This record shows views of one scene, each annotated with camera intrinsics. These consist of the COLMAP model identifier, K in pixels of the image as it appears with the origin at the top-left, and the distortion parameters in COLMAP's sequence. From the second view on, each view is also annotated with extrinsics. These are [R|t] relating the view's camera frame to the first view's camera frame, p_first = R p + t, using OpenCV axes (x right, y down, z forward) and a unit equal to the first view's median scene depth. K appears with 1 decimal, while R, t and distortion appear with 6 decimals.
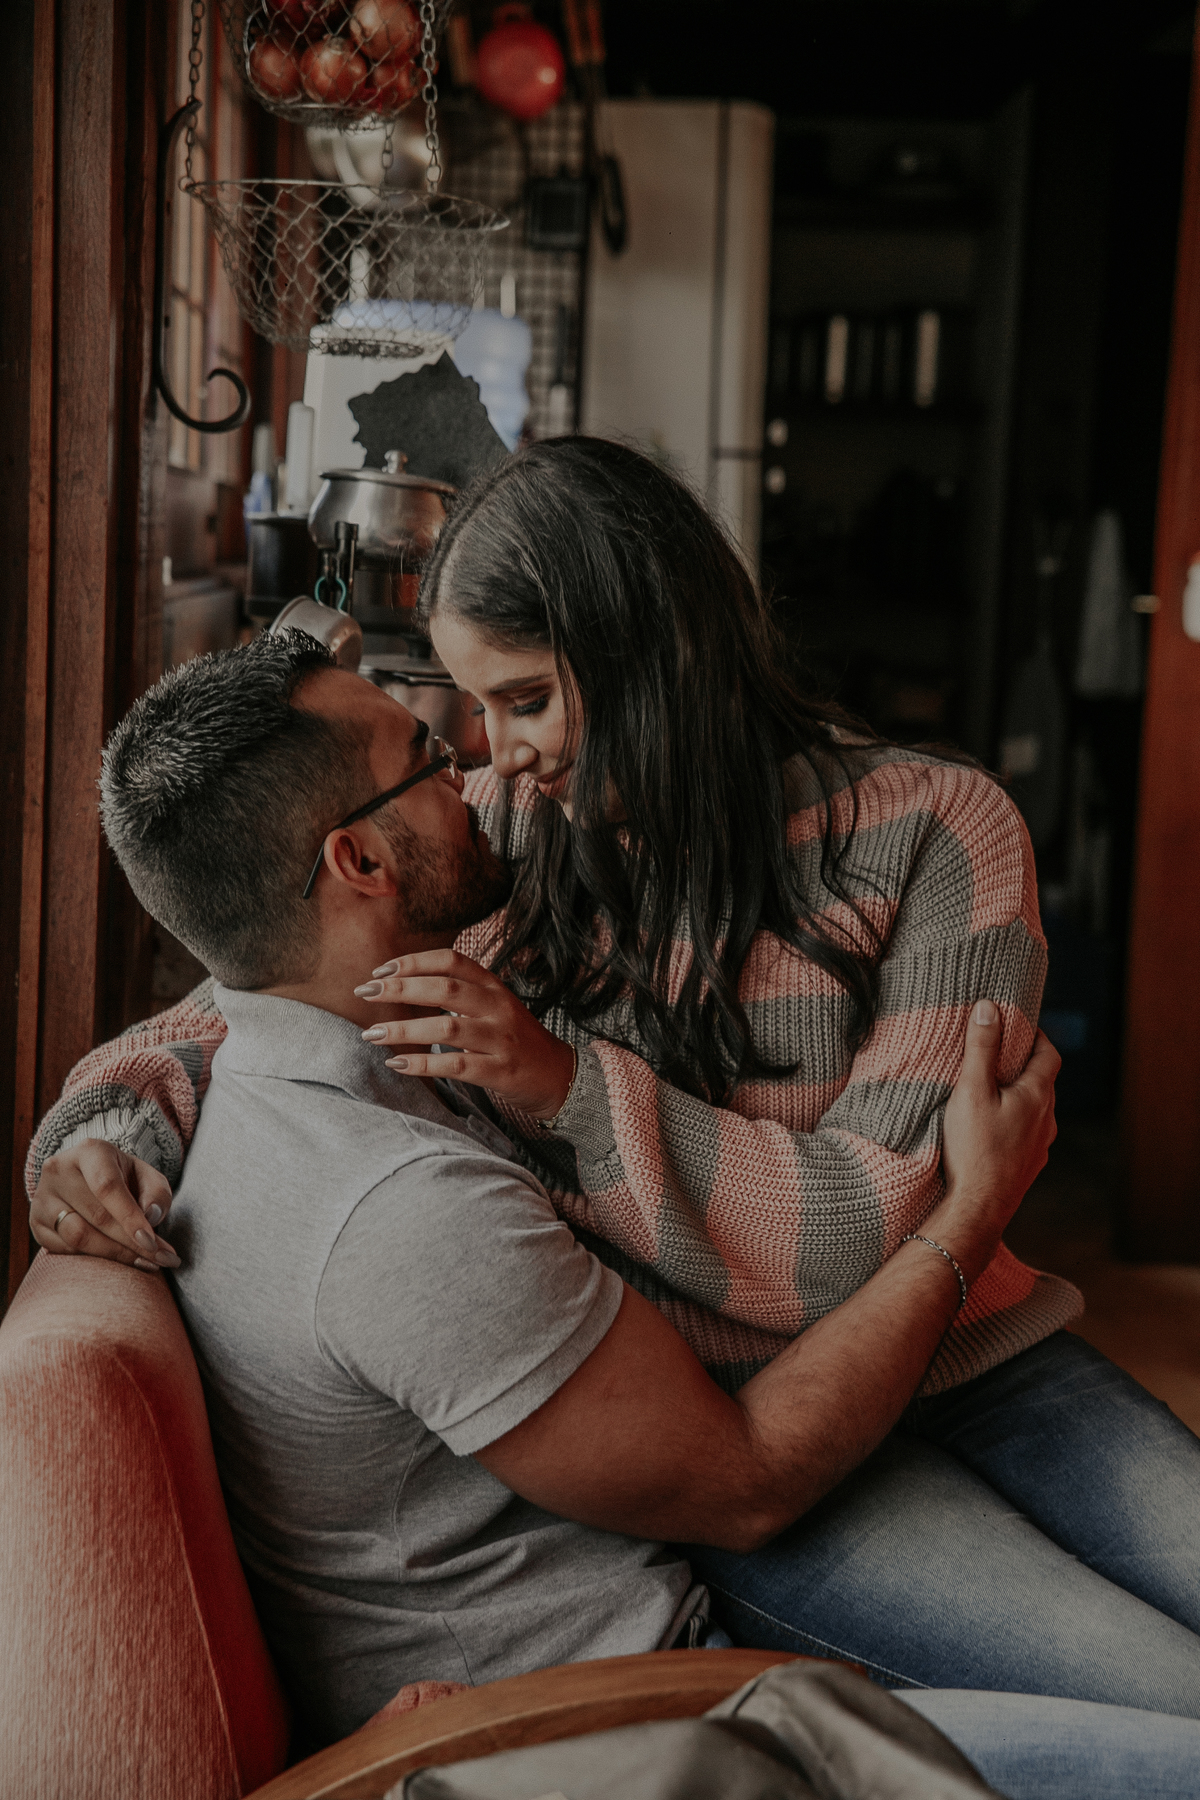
lens RADIAL K [[3444.1, 0, 600.0], [0, 3444.1, 900.0], [0, 0, 1]] dist [-0.250992, -0.305262]
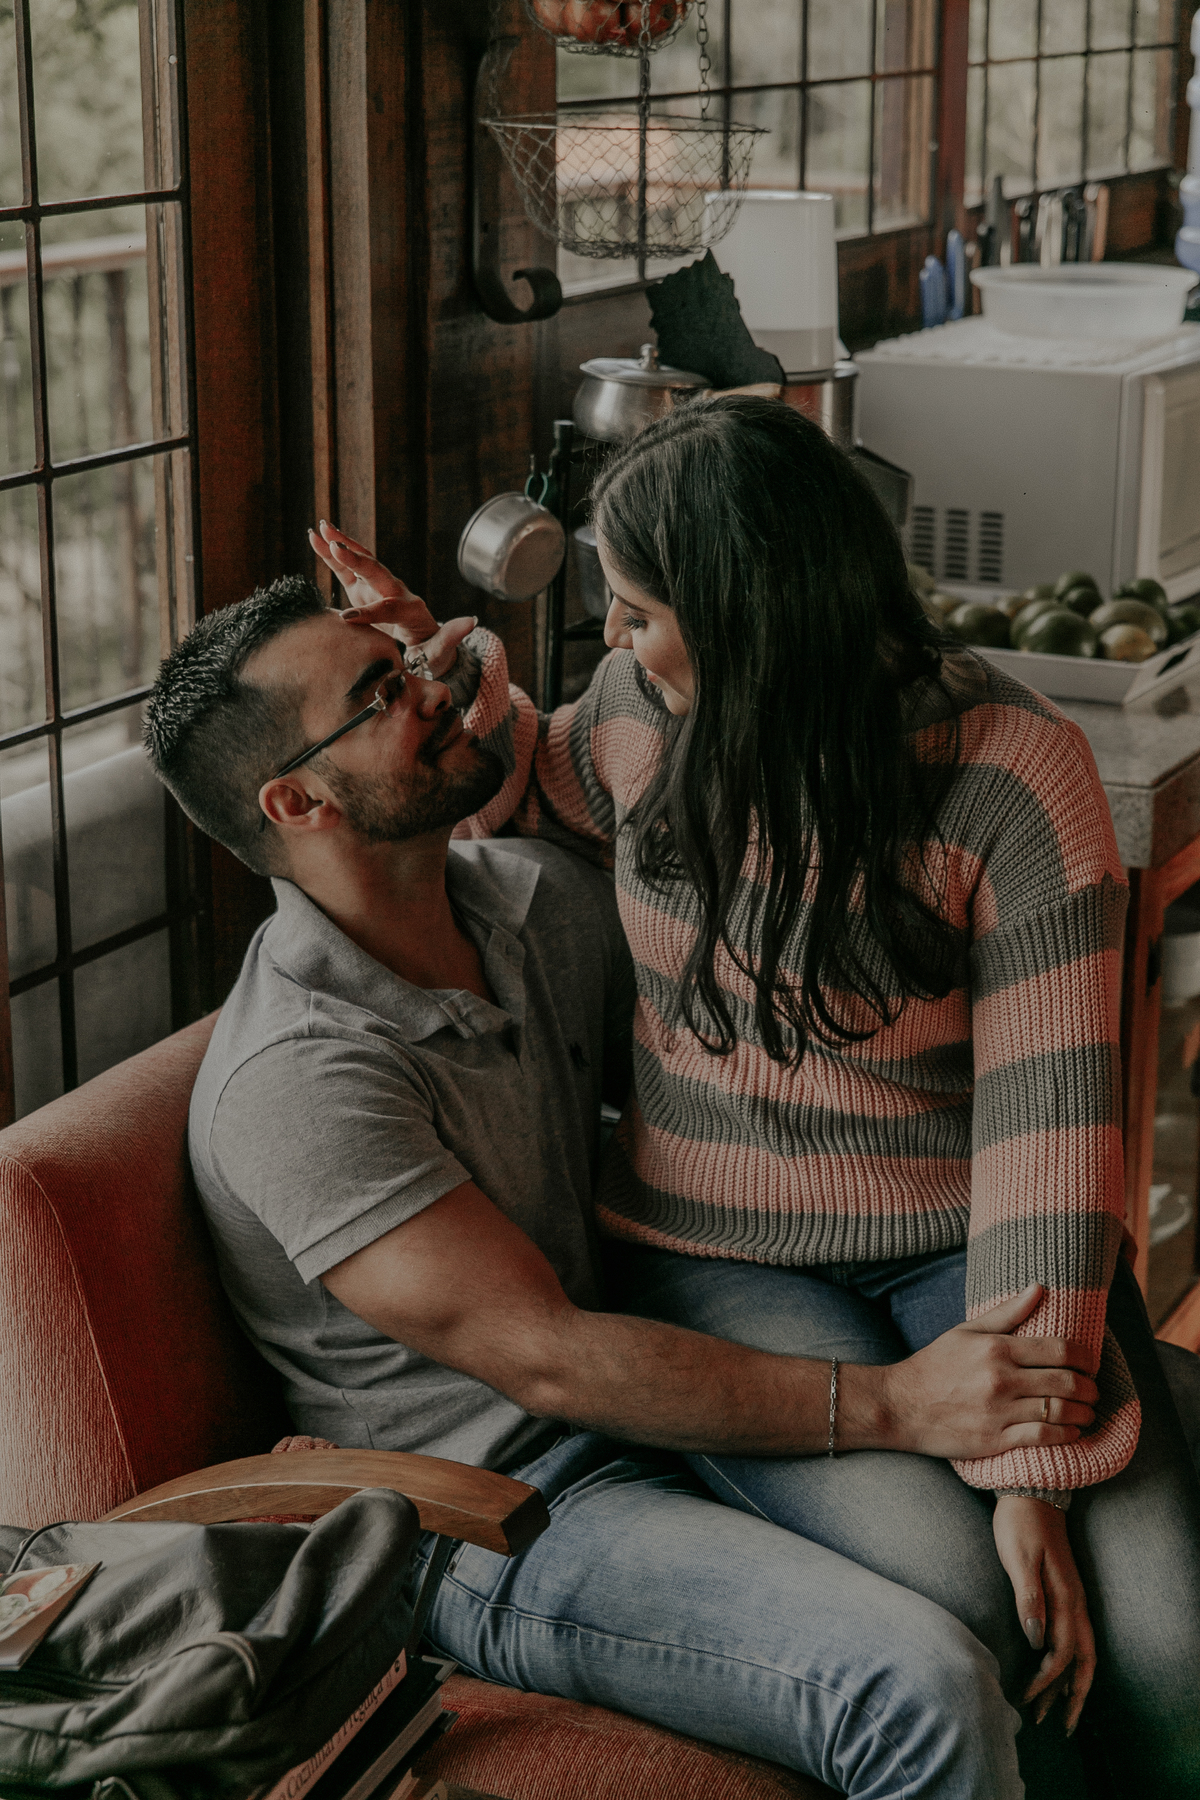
lens RADIAL K [[3444.1, 0, 600.0], [0, 3444.1, 900.0], [0, 0, 1]] dist [-0.250992, -0.305262]
pose [[0.786521, 0.140672, -0.601329, 0.762172], [0.006779, 0.971686, 0.236178, -0.265601], [0.617526, -0.189835, 0.763298, 0.112159]]
